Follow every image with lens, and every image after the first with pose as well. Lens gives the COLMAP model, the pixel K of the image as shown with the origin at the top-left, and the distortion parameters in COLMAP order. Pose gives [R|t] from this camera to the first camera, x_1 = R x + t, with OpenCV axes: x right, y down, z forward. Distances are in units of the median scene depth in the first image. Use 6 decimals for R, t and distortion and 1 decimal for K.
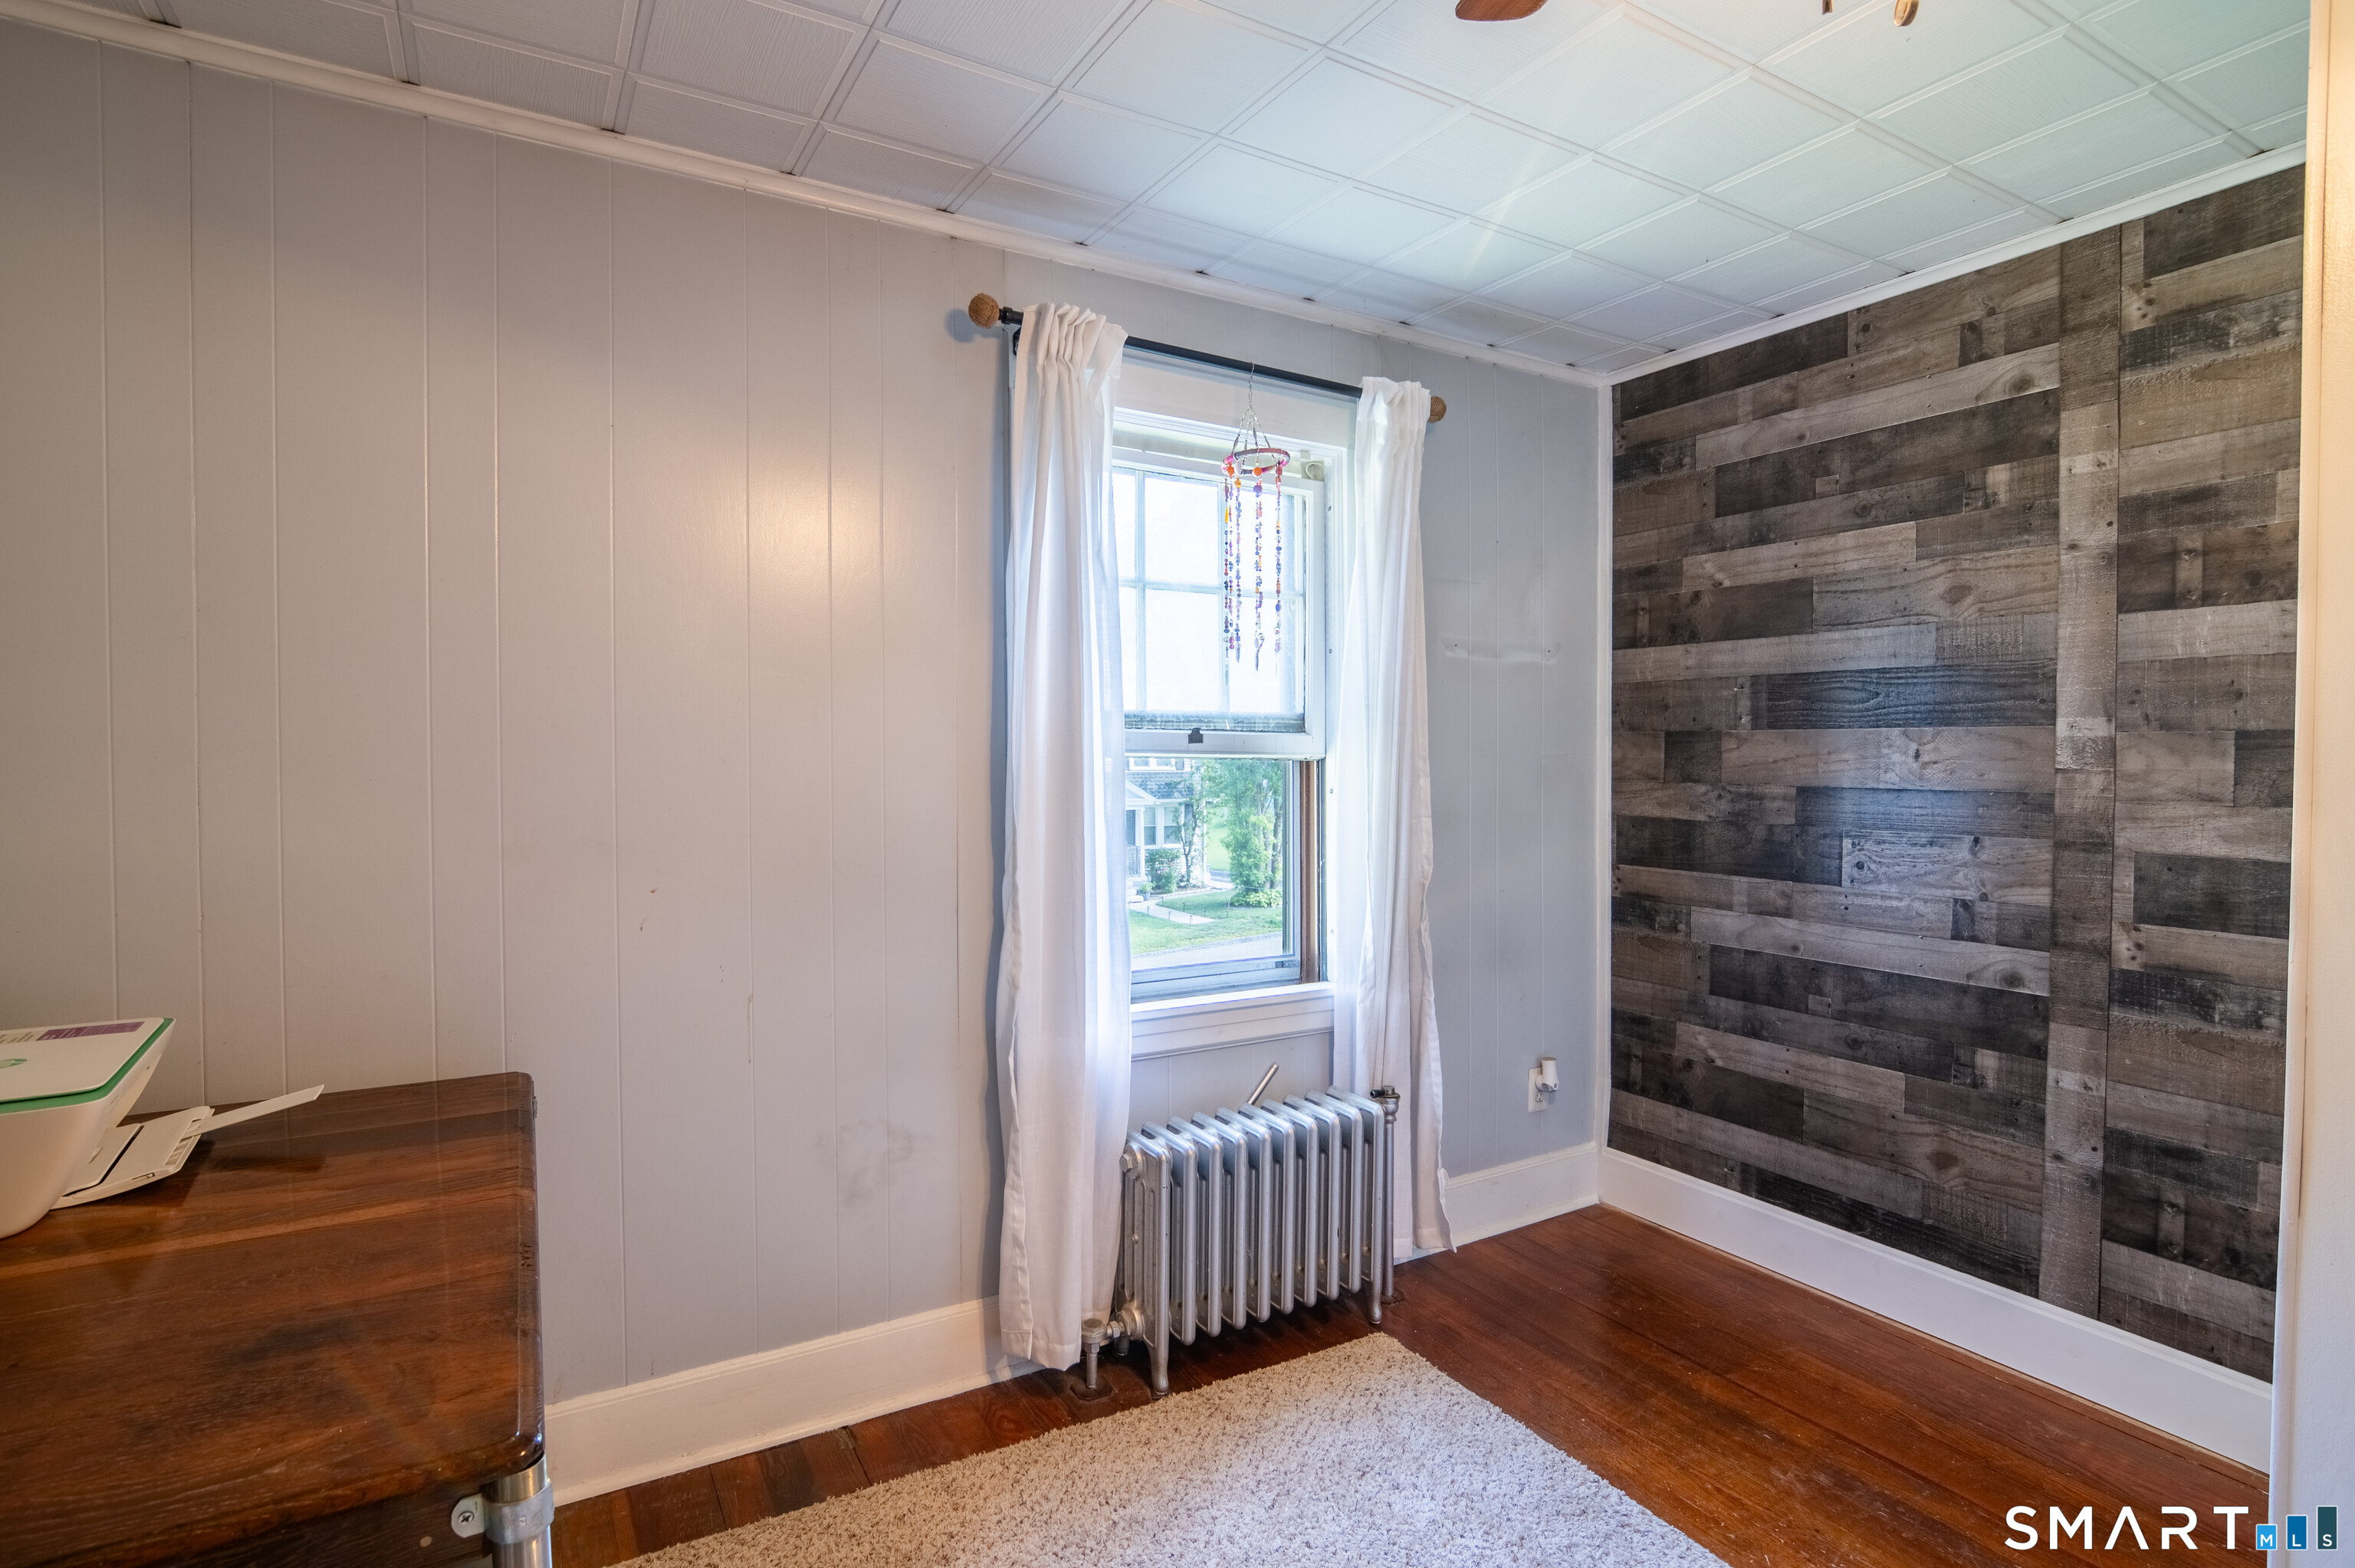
lens RADIAL K [[1151.6, 0, 1162.9], [0, 1151.6, 780.2], [0, 0, 1]] dist [-0.026806, -0.000589]
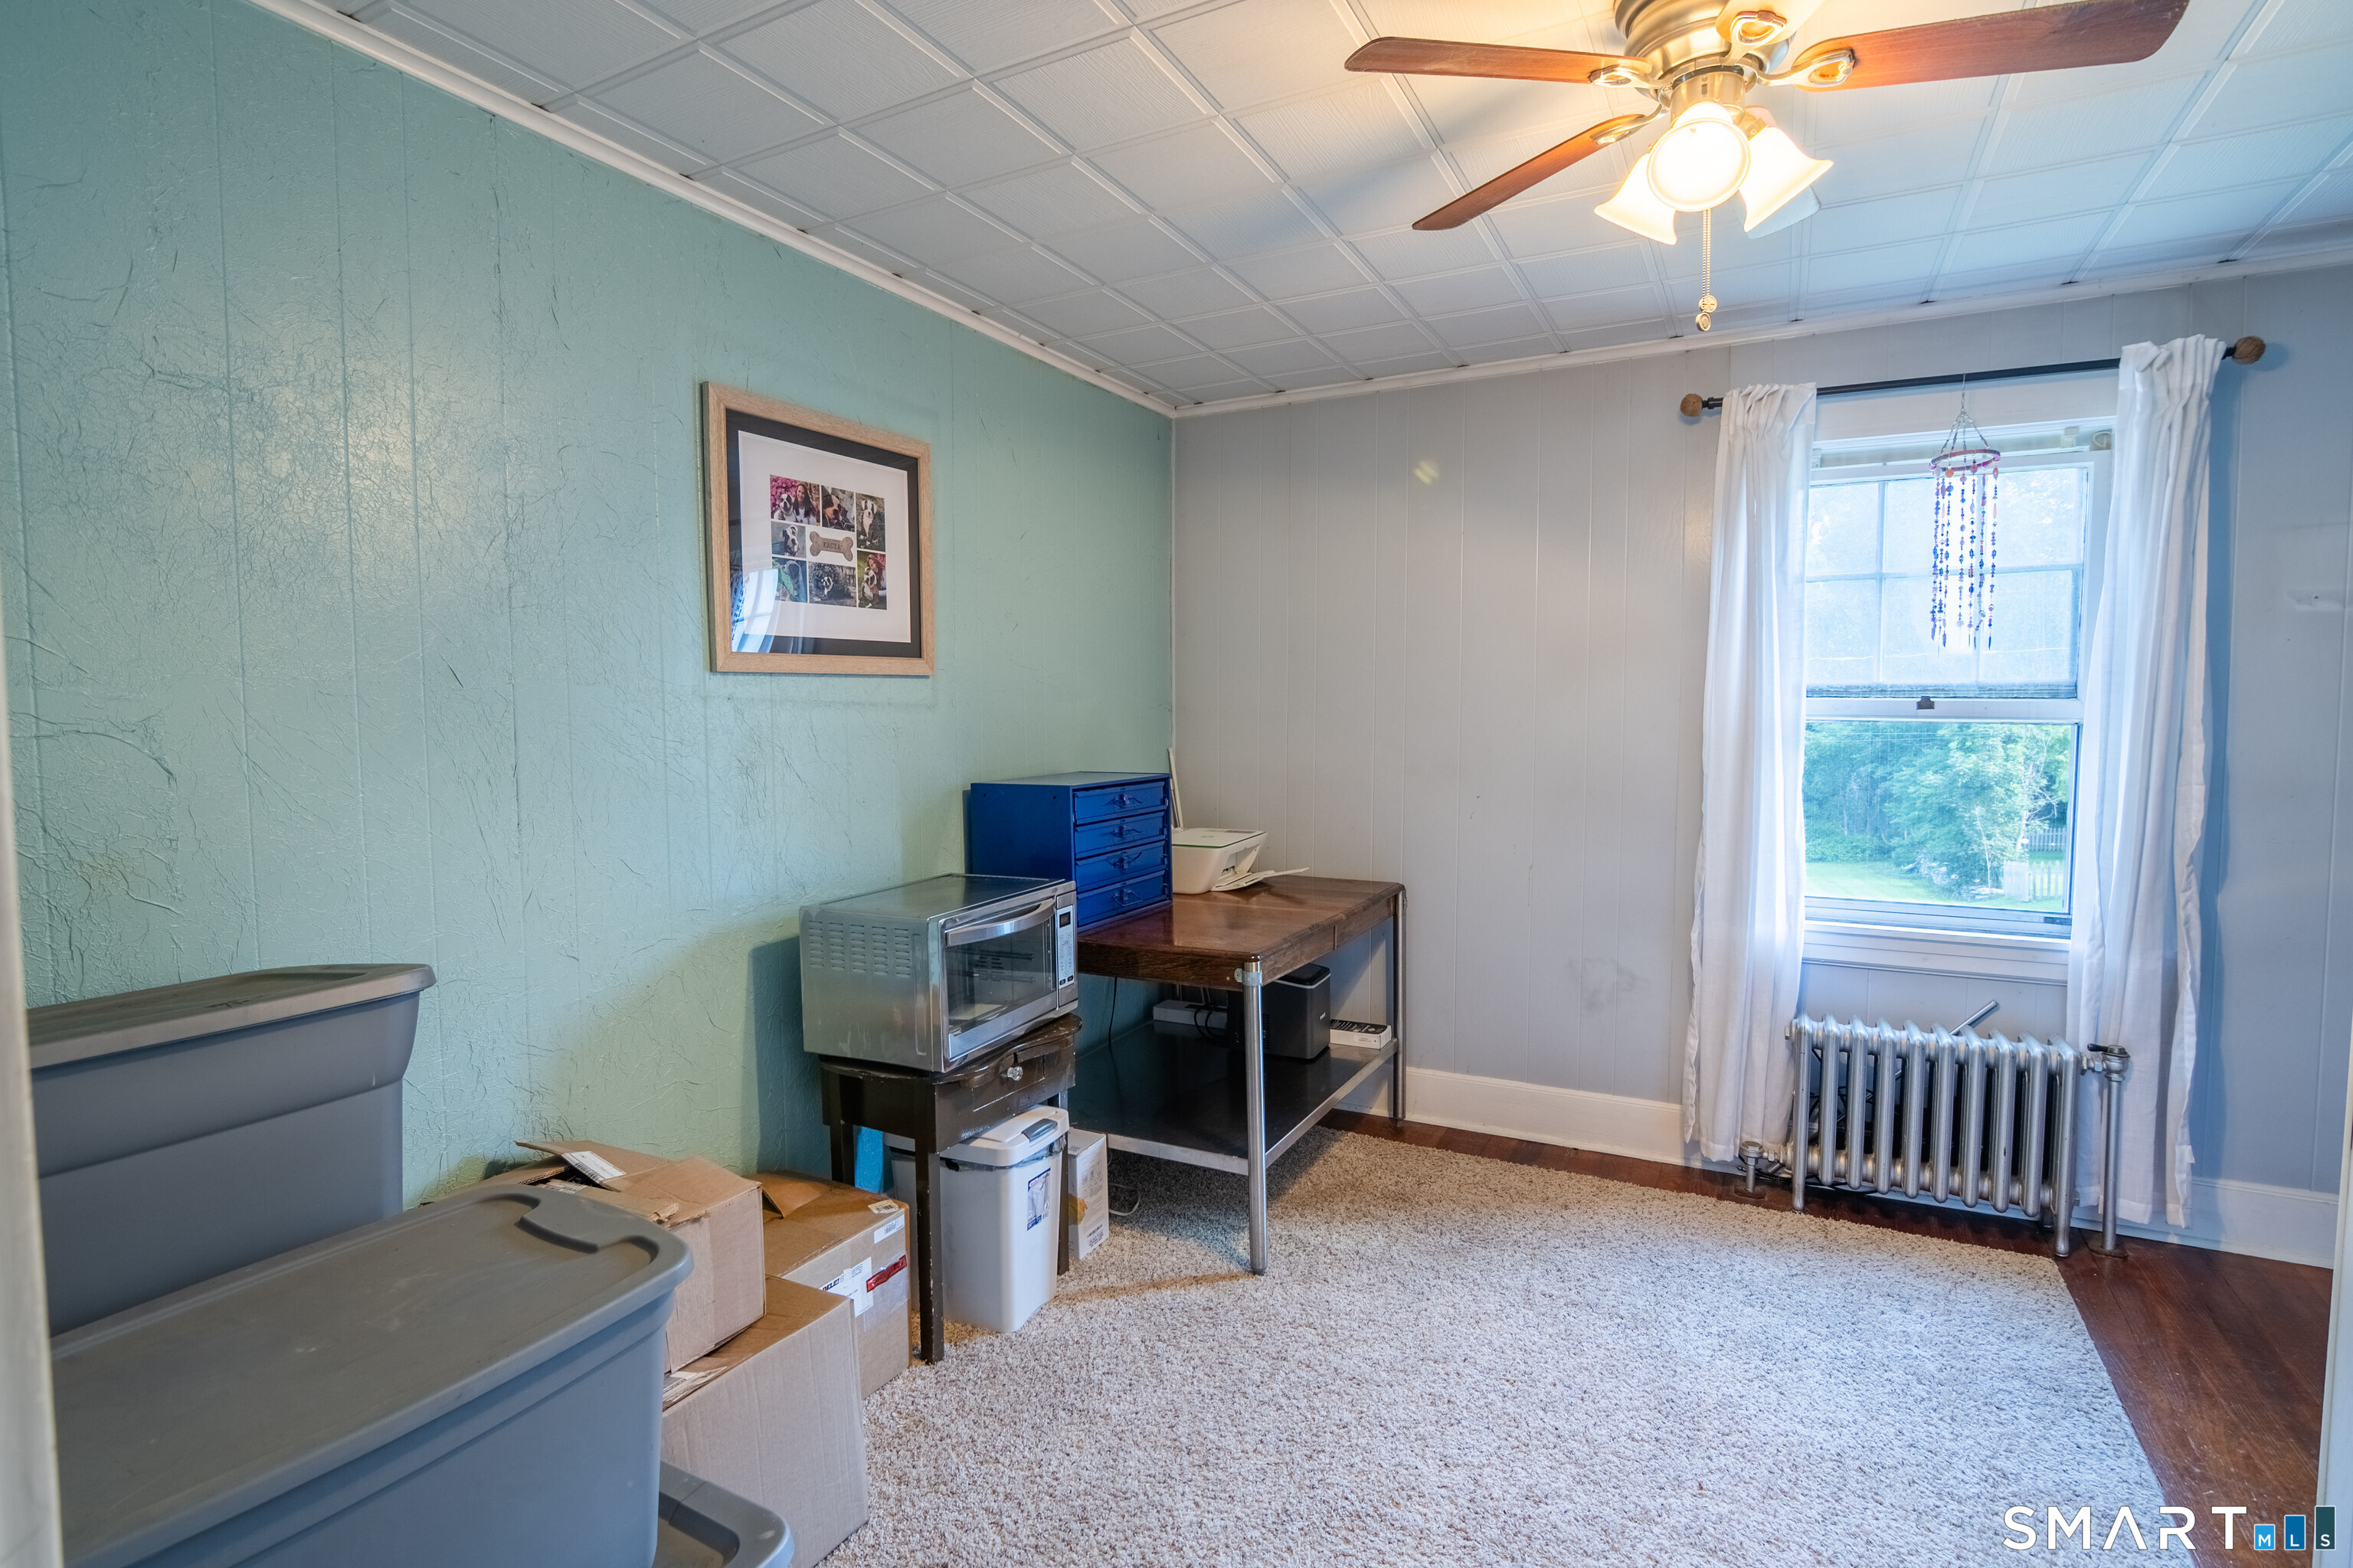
lens RADIAL K [[1150.8, 0, 1161.9], [0, 1150.8, 780.2], [0, 0, 1]] dist [-0.026806, -0.000589]
pose [[0.525073, 0.046556, -0.849783, 0.680911], [-0.019421, 0.998898, 0.042726, 0.005596], [0.850835, -0.005931, 0.525399, -0.283620]]
